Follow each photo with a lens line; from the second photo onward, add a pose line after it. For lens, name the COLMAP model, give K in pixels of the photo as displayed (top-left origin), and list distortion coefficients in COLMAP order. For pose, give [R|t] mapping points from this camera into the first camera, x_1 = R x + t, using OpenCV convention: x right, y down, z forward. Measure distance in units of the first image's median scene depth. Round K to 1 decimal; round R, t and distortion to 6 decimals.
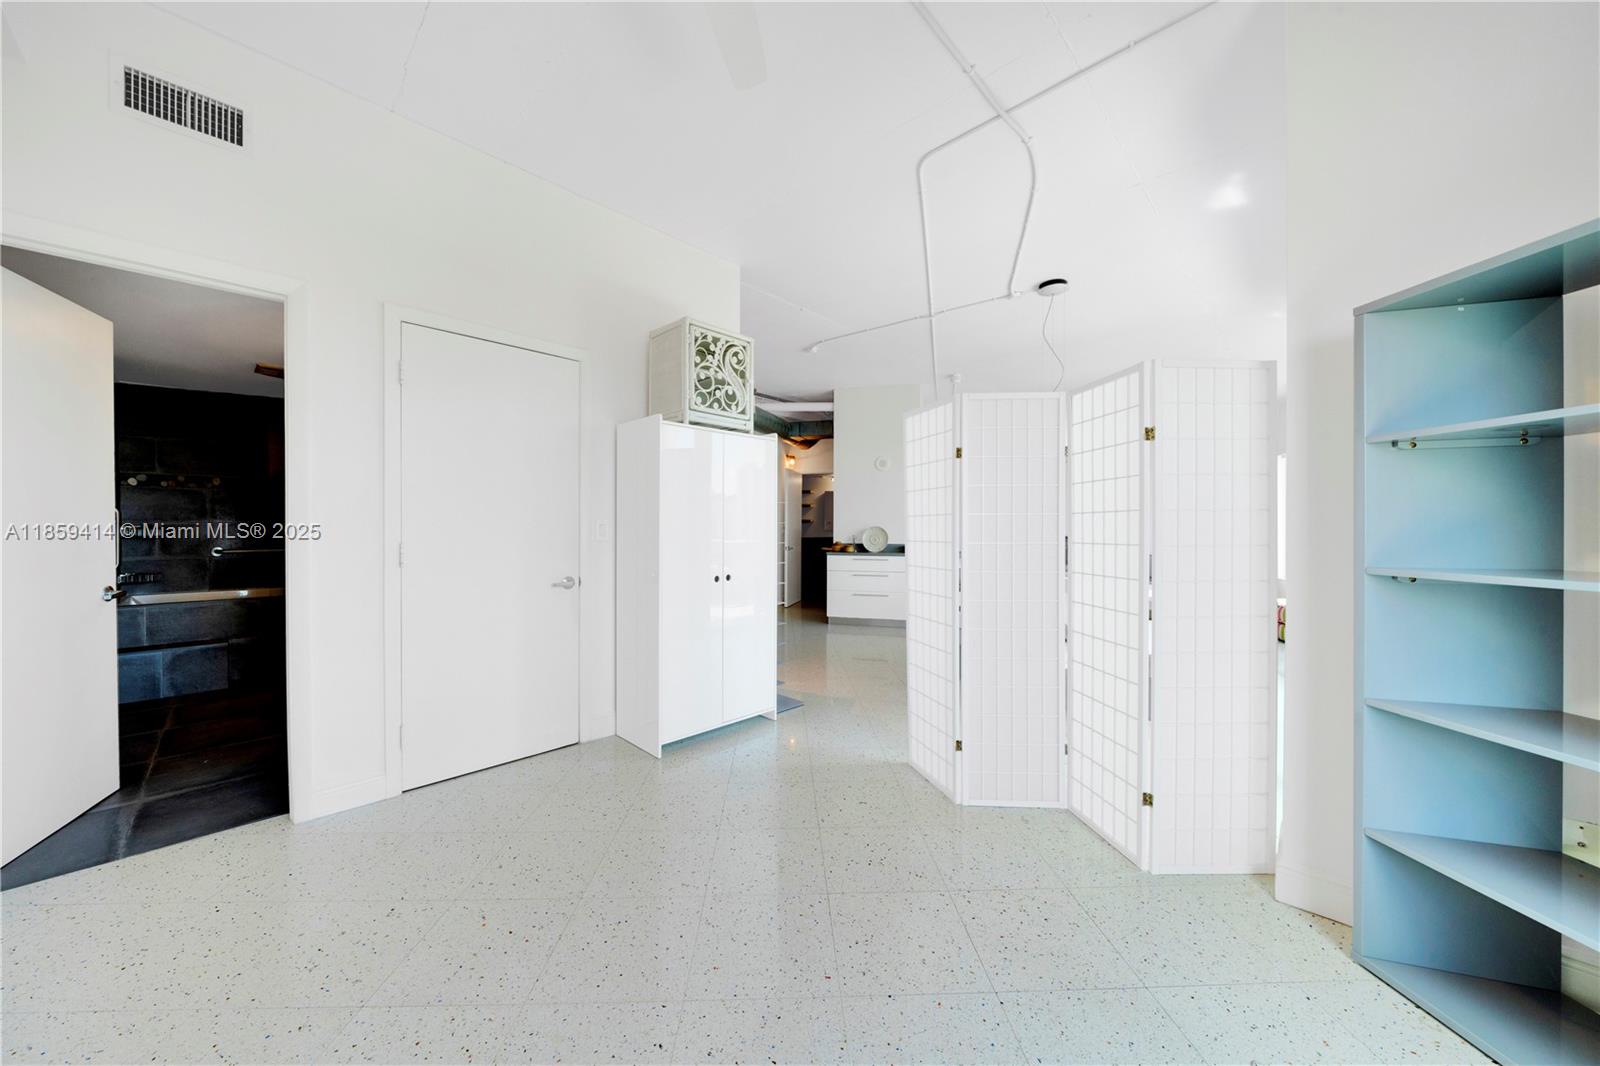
lens RADIAL K [[556.8, 0, 806.5], [0, 556.8, 531.8], [0, 0, 1]] dist [-0.003867, 0.000778]
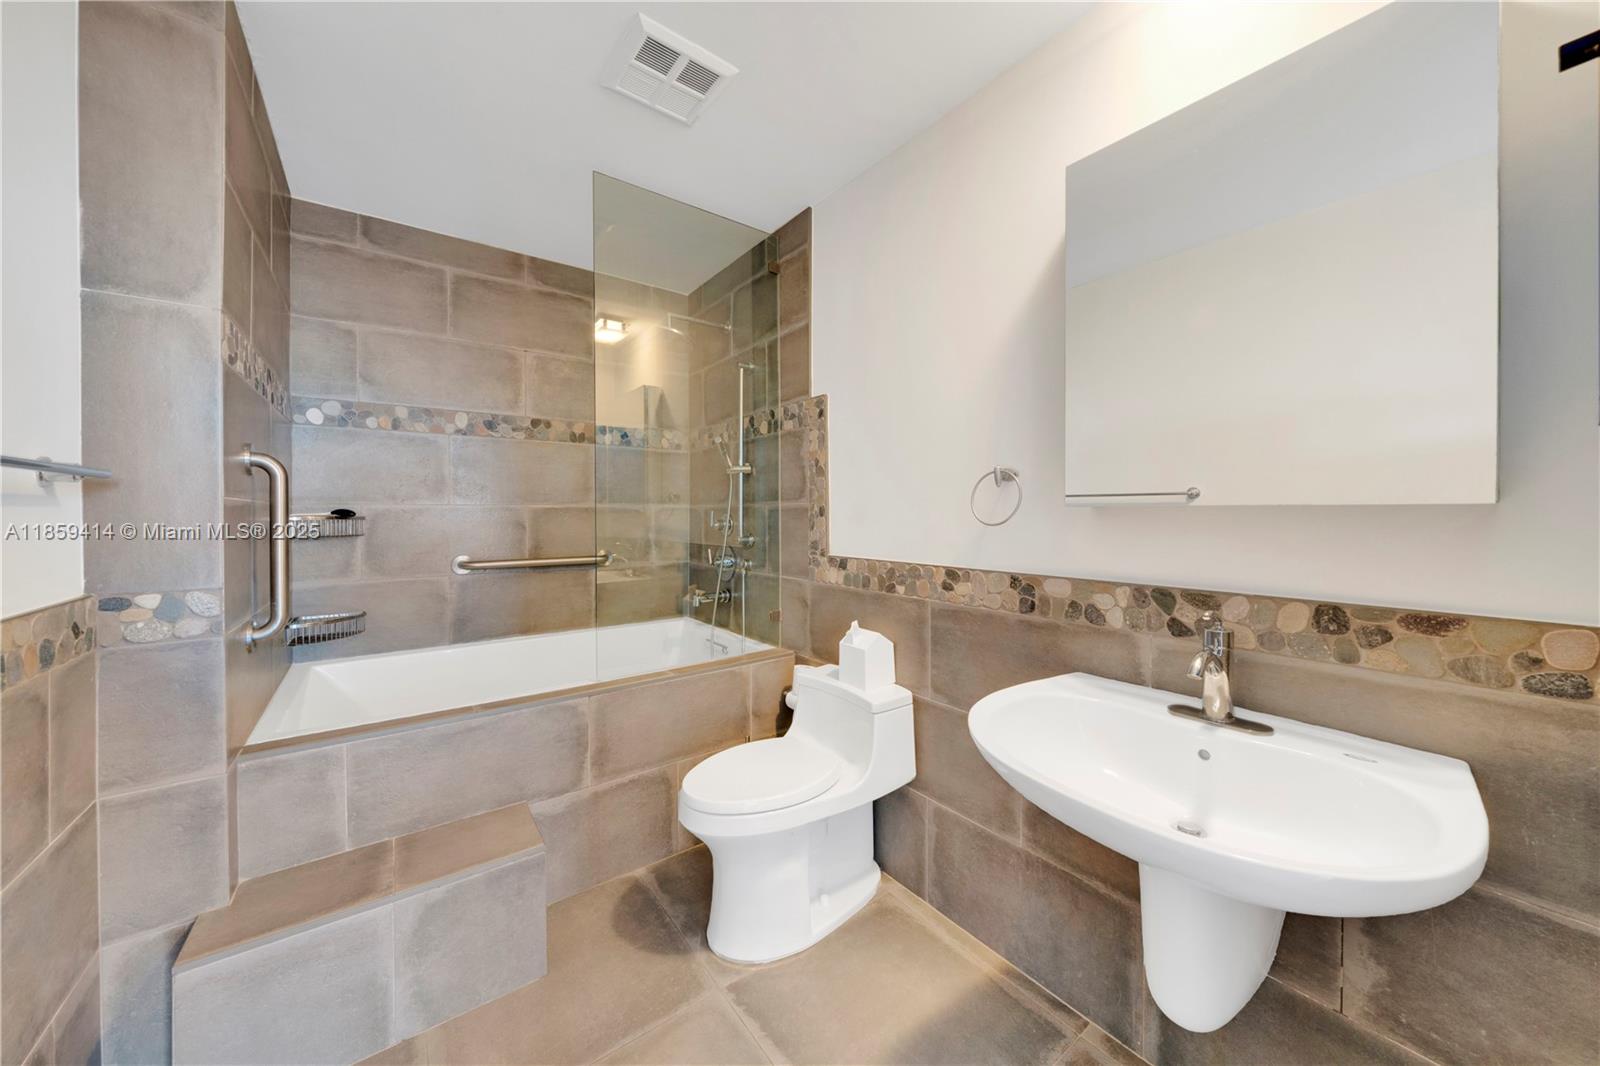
lens RADIAL K [[556.8, 0, 801.0], [0, 556.8, 519.6], [0, 0, 1]] dist [-0.003867, 0.000778]
pose [[0.986543, -0.010399, -0.163170, -1.456245], [0.008727, 0.999902, -0.010964, 0.009034], [0.163268, 0.009392, 0.986537, 1.199224]]
